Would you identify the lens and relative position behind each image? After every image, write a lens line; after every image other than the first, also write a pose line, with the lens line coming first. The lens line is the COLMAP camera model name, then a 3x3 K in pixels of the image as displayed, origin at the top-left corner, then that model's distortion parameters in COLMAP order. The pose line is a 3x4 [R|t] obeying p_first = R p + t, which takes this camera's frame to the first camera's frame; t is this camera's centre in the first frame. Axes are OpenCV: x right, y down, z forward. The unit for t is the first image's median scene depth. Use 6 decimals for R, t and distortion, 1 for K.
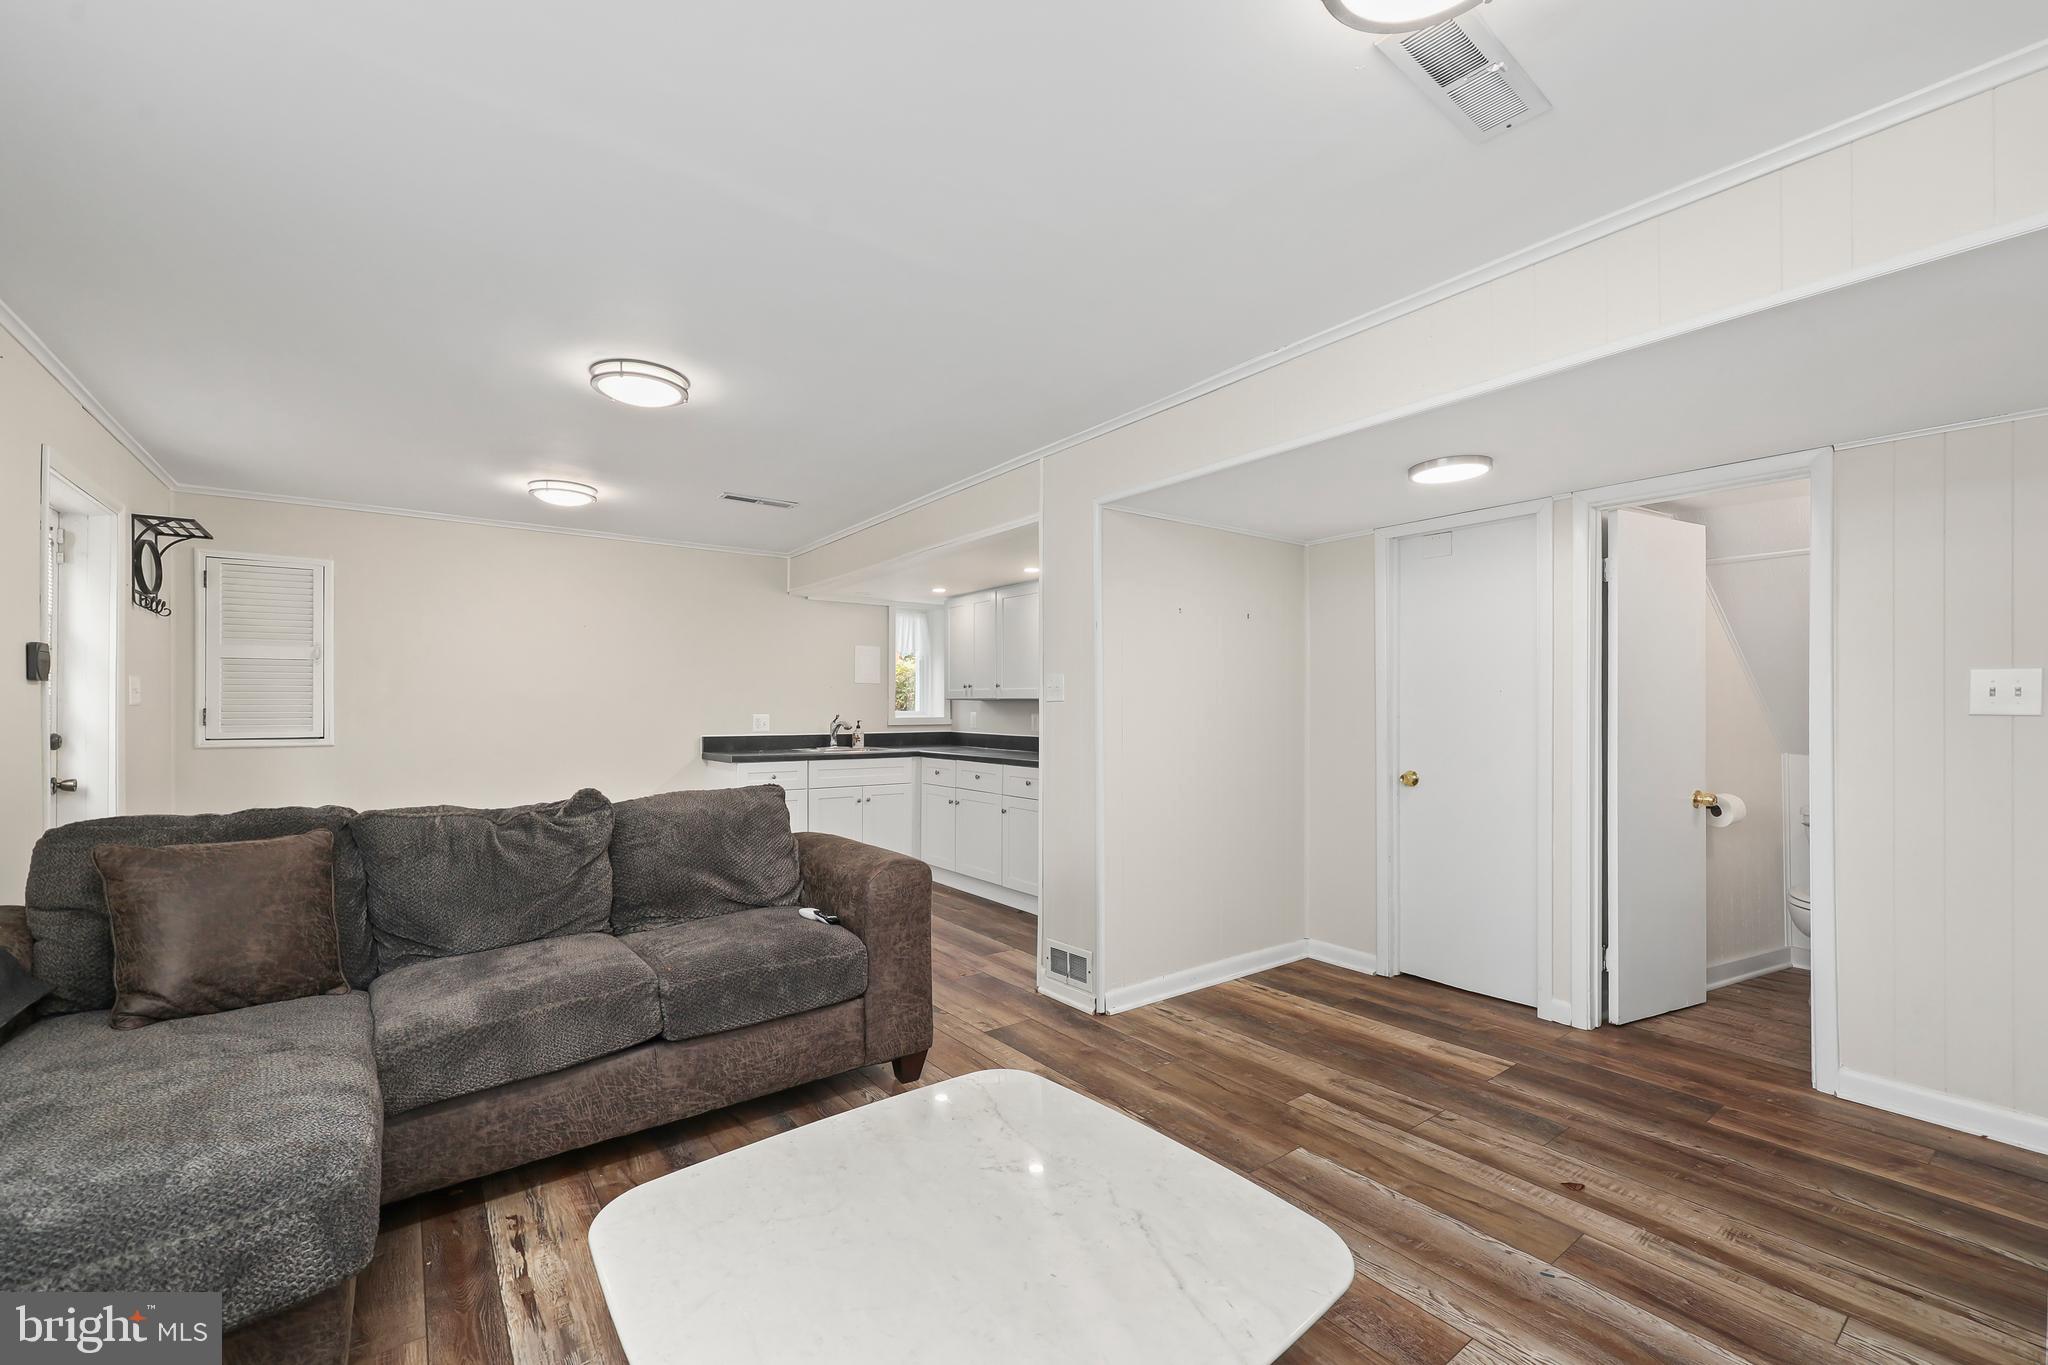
lens RADIAL K [[847.0, 0, 1032.0], [0, 847.0, 703.1], [0, 0, 1]] dist [0.001113, 0.001276]
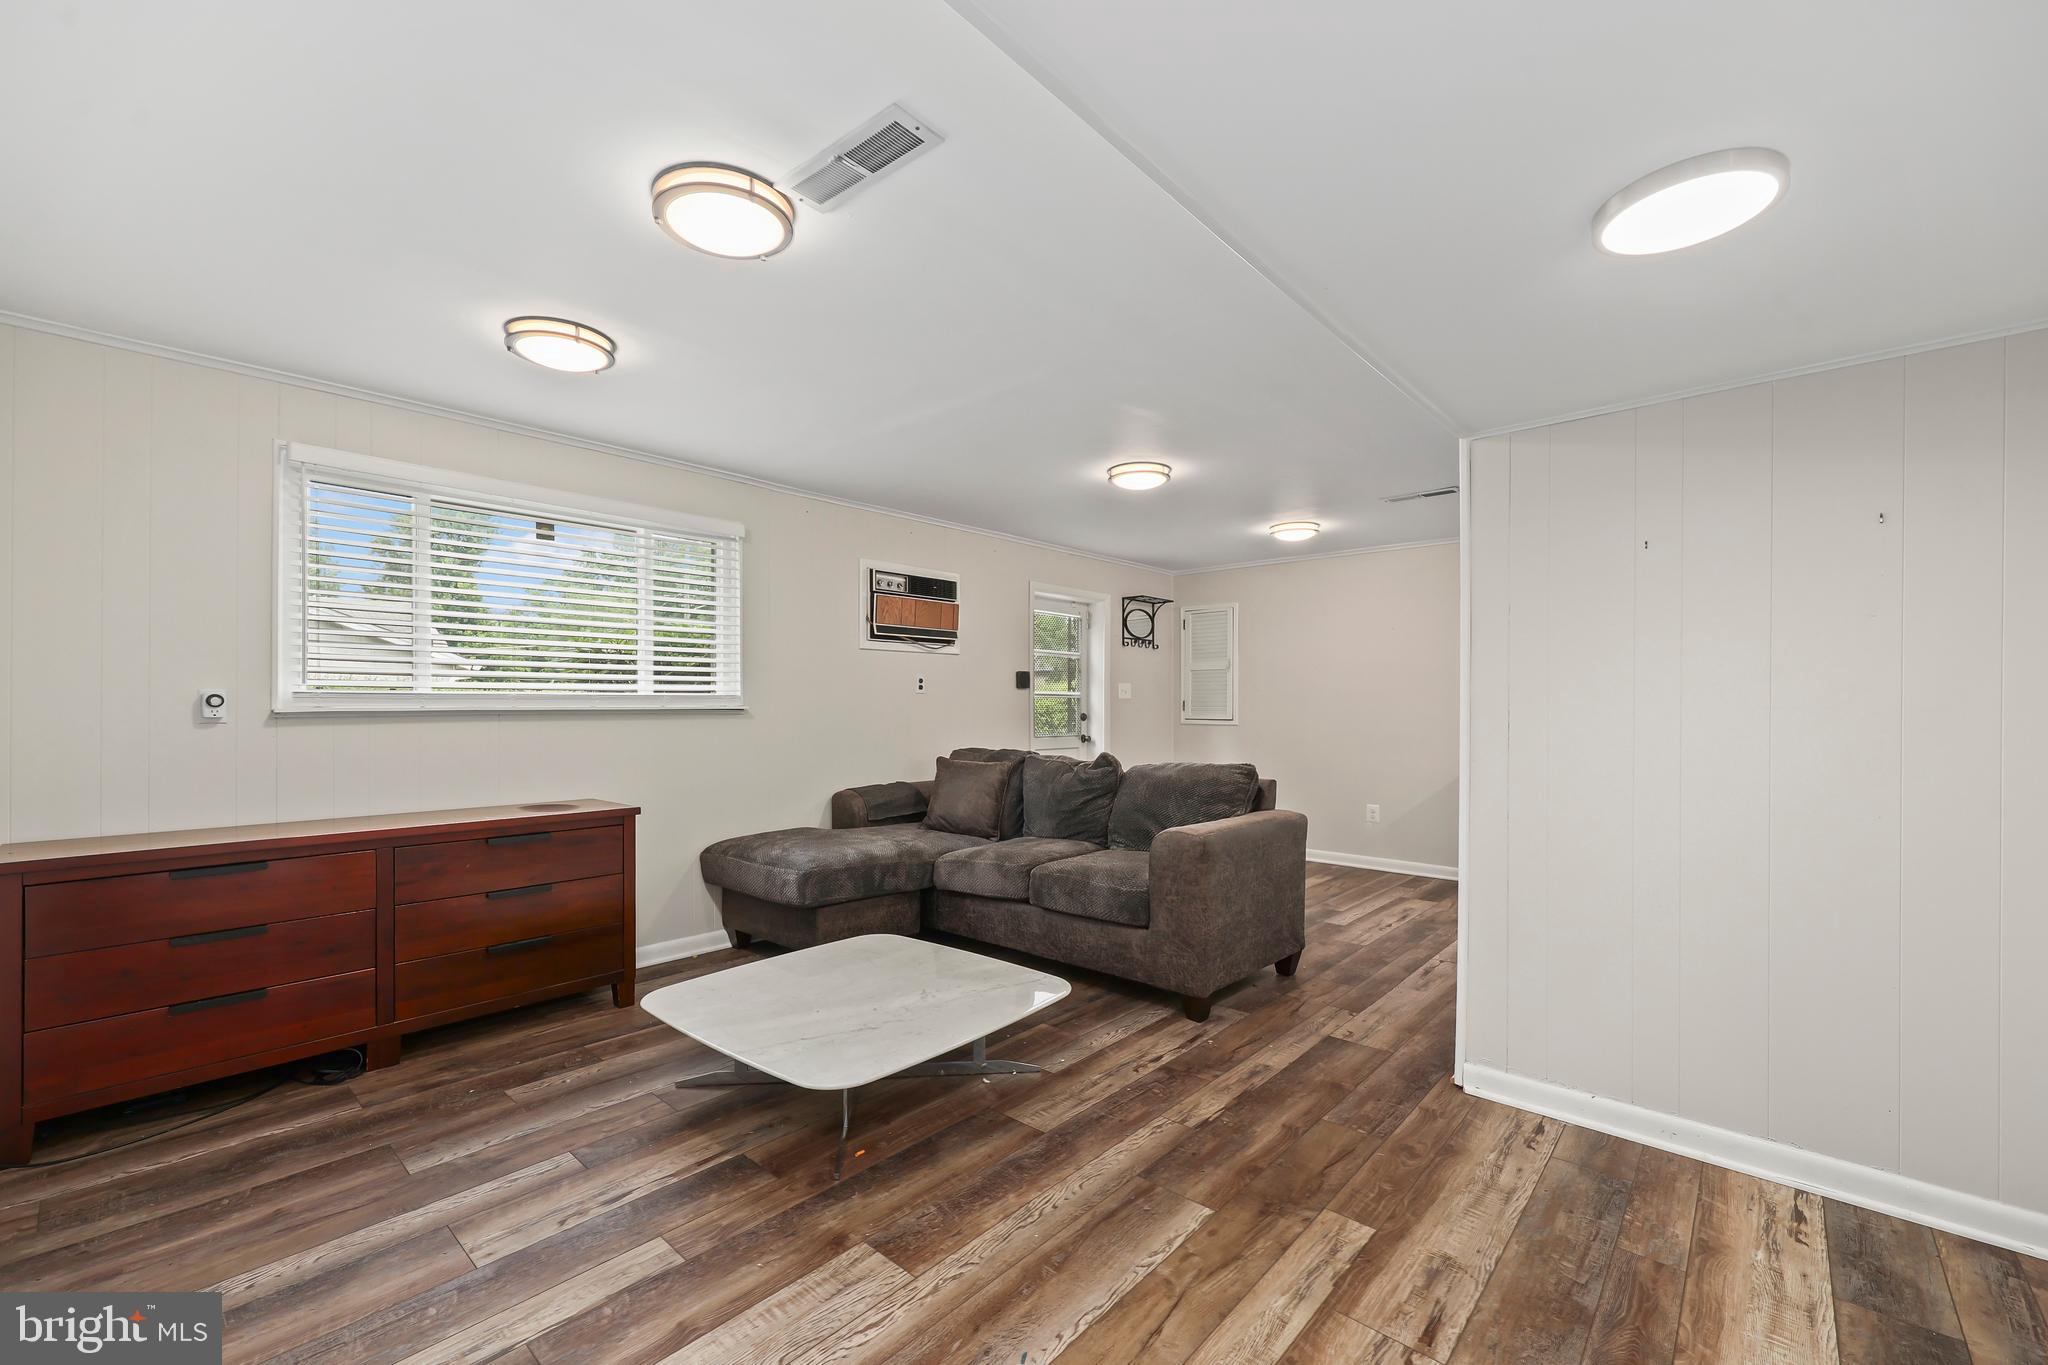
lens RADIAL K [[847.0, 0, 1030.1], [0, 847.0, 688.5], [0, 0, 1]] dist [0.001113, 0.001276]
pose [[0.193165, -0.012997, -0.981080, 0.806986], [0.005526, 0.999911, -0.012158, 0.000975], [0.981151, -0.003073, 0.193220, 0.462831]]
